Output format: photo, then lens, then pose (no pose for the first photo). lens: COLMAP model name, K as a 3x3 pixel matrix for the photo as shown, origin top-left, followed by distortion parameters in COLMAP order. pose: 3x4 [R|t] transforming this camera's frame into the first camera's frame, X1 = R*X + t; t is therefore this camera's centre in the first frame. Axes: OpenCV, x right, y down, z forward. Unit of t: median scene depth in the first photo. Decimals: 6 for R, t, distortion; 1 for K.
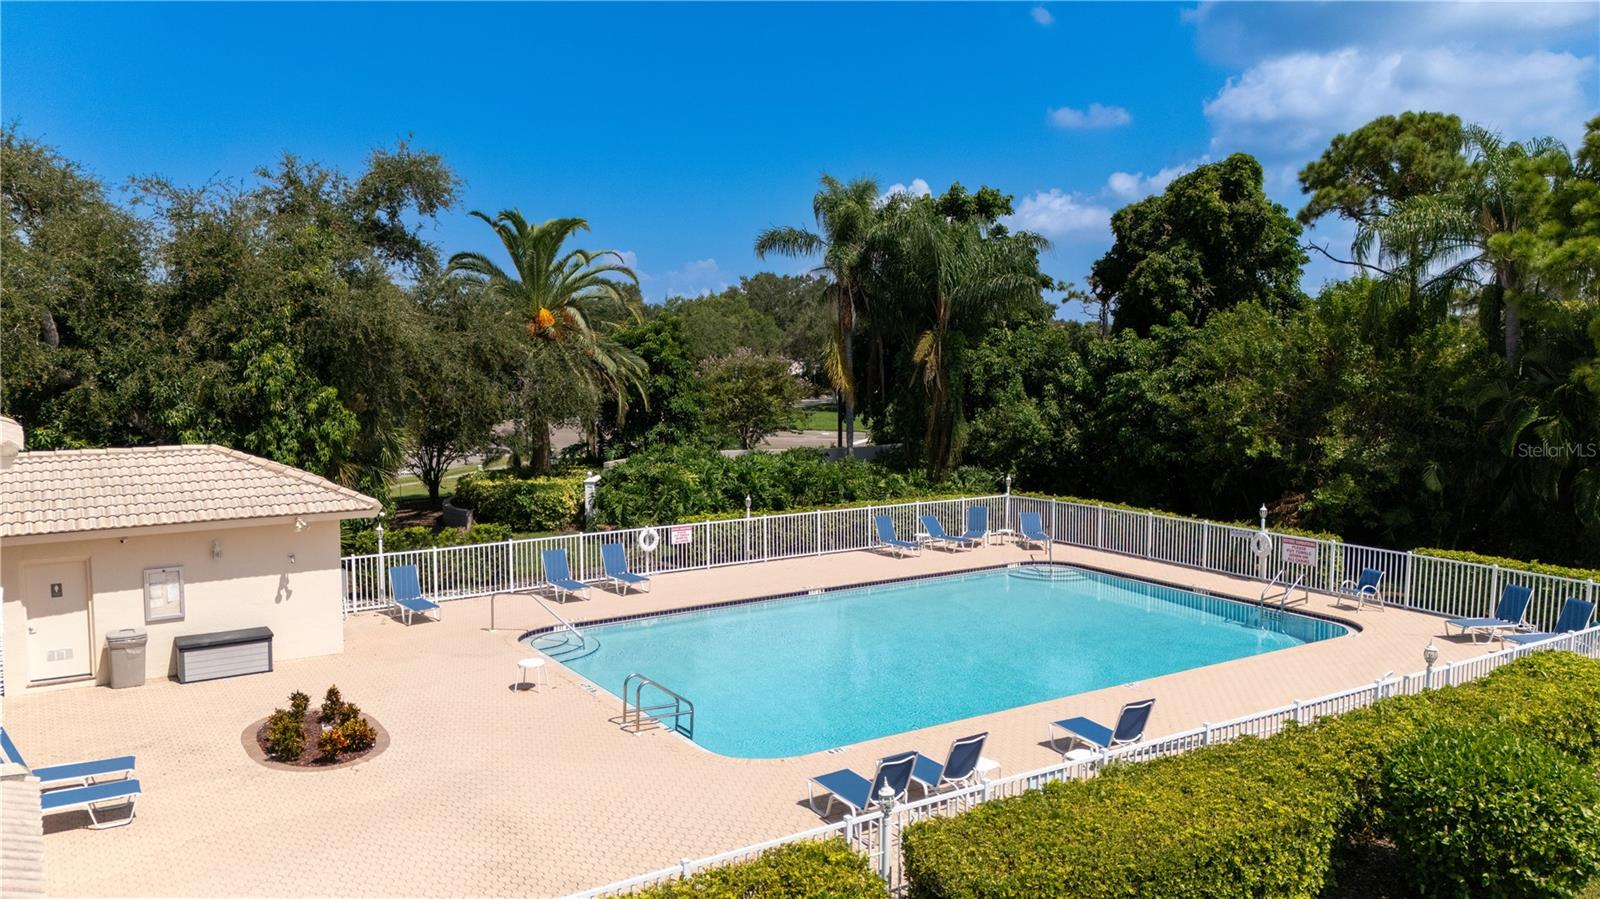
lens RADIAL K [[1177.2, 0, 800.0], [0, 1177.2, 449.5], [0, 0, 1]] dist [0.113446, -0.118124]
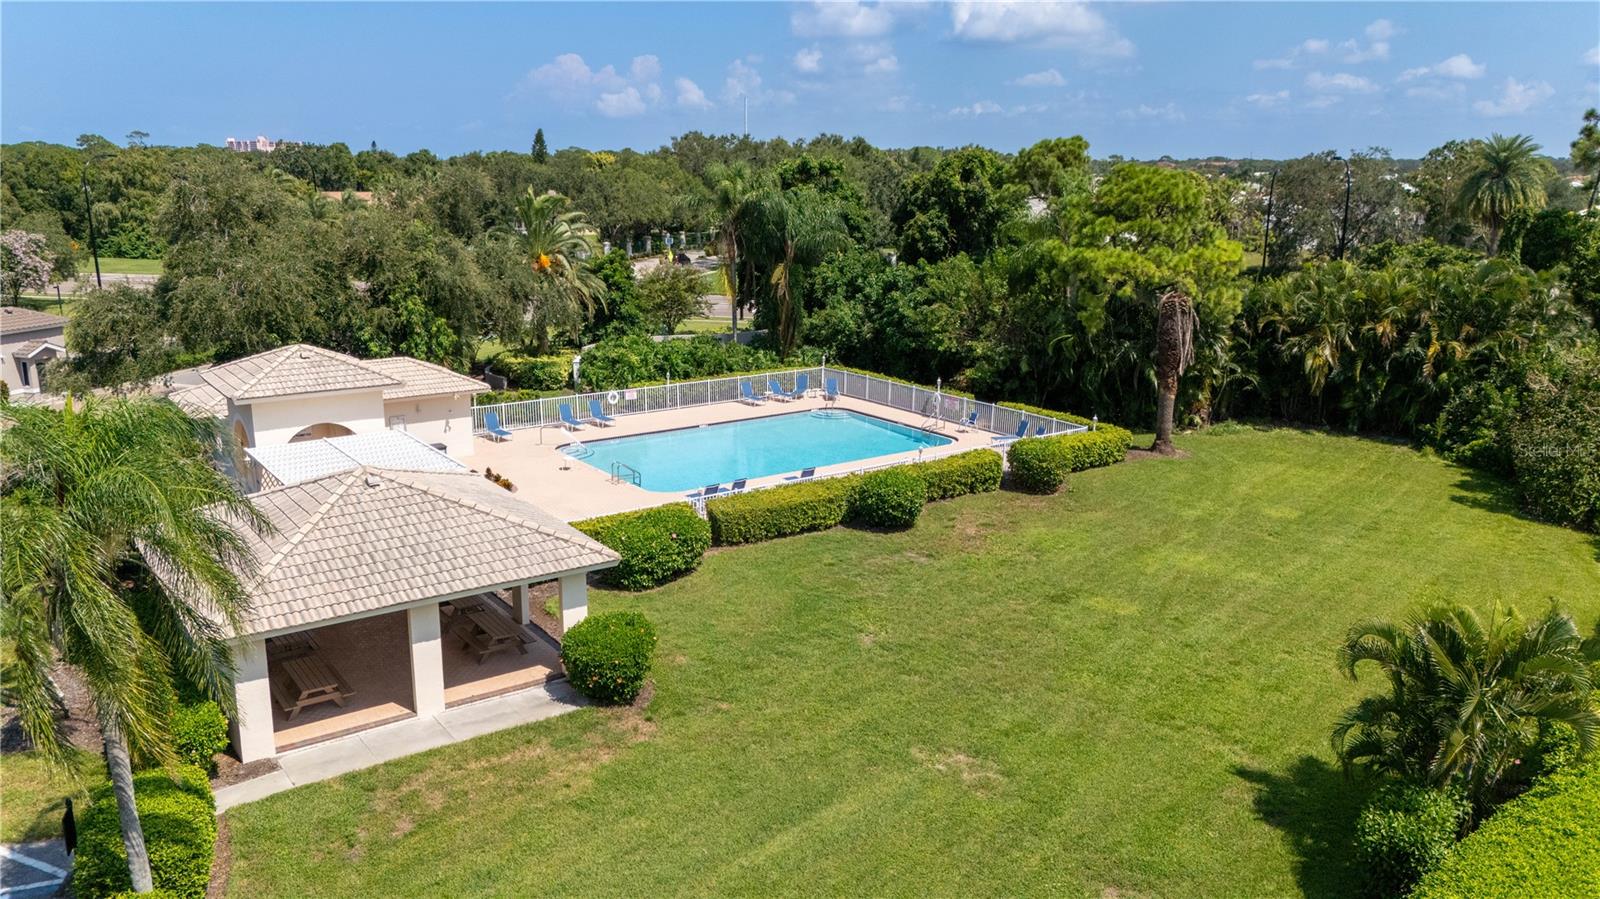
lens RADIAL K [[1177.2, 0, 800.0], [0, 1177.2, 449.5], [0, 0, 1]] dist [0.113446, -0.118124]
pose [[0.998711, -0.006217, 0.050385, 0.057808], [-0.001327, 0.988939, 0.148316, -0.097846], [-0.050750, -0.148192, 0.987656, -0.706186]]
